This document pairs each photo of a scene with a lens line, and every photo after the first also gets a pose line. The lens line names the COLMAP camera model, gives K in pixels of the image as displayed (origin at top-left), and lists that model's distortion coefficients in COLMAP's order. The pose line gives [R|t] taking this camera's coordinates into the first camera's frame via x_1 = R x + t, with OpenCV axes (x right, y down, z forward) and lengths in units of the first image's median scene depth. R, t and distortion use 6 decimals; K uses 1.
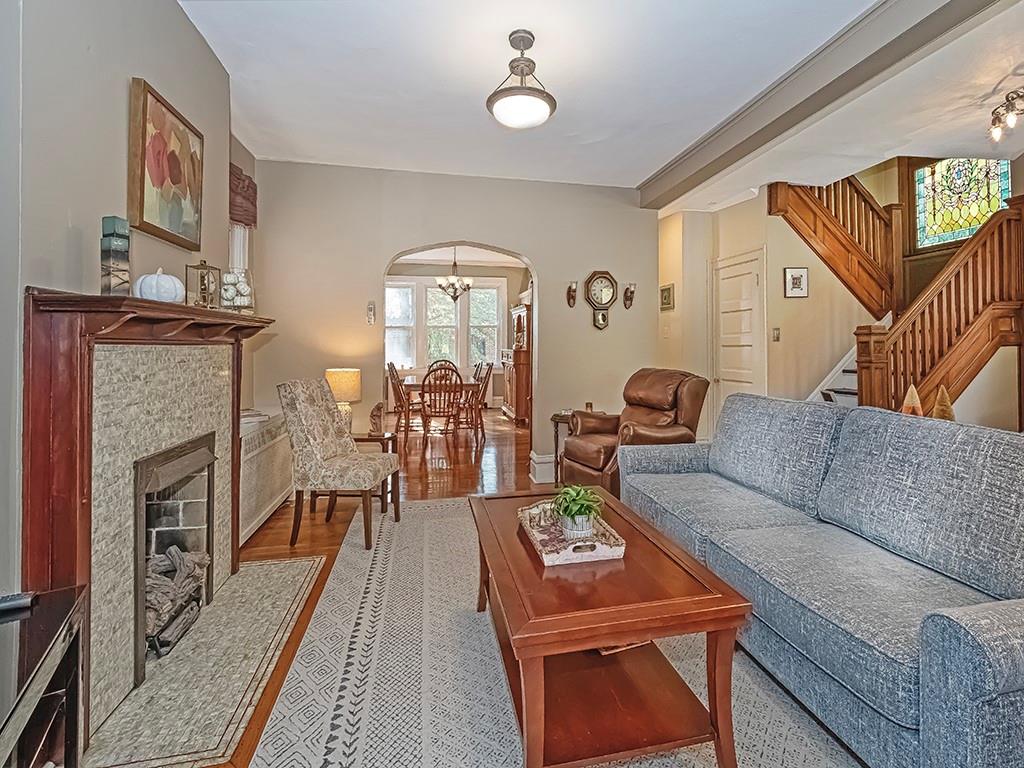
lens RADIAL K [[474.1, 0, 535.3], [0, 474.1, 340.3], [0, 0, 1]] dist [0.002132, -0.000165]
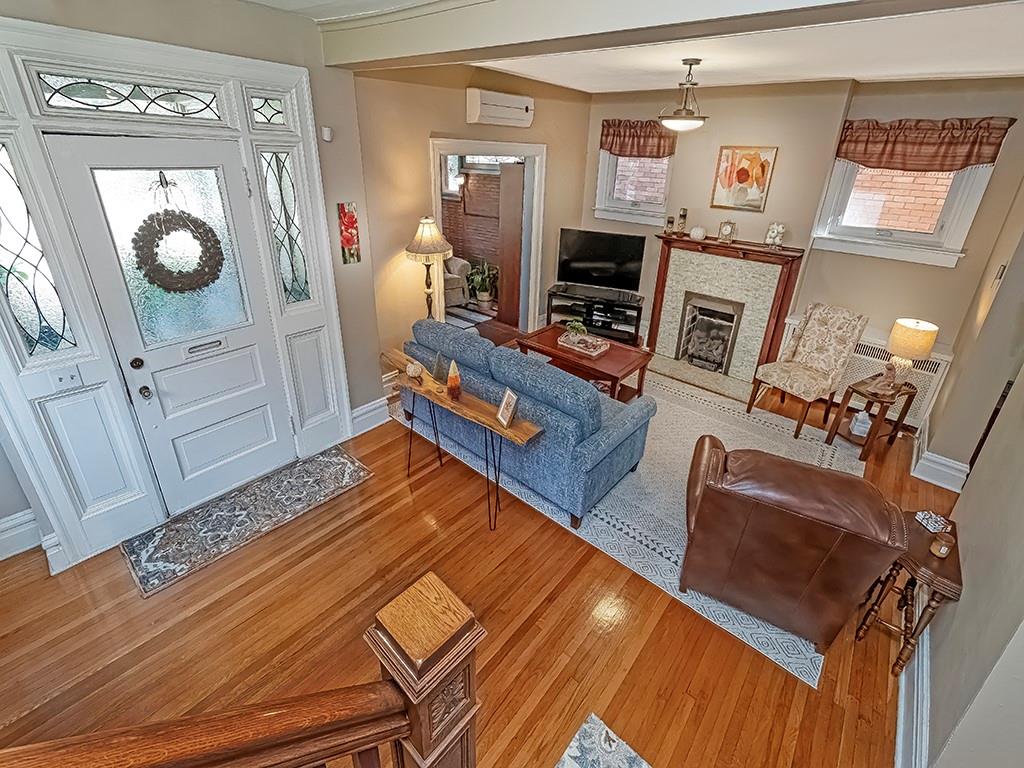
lens RADIAL K [[459.0, 0, 505.6], [0, 459.0, 343.9], [0, 0, 1]] dist [0.009963, -0.001005]
pose [[-0.809355, 0.219218, -0.544875, 0.610701], [-0.008659, 0.923175, 0.384281, -0.188976], [0.587256, 0.315738, -0.745278, 0.913700]]
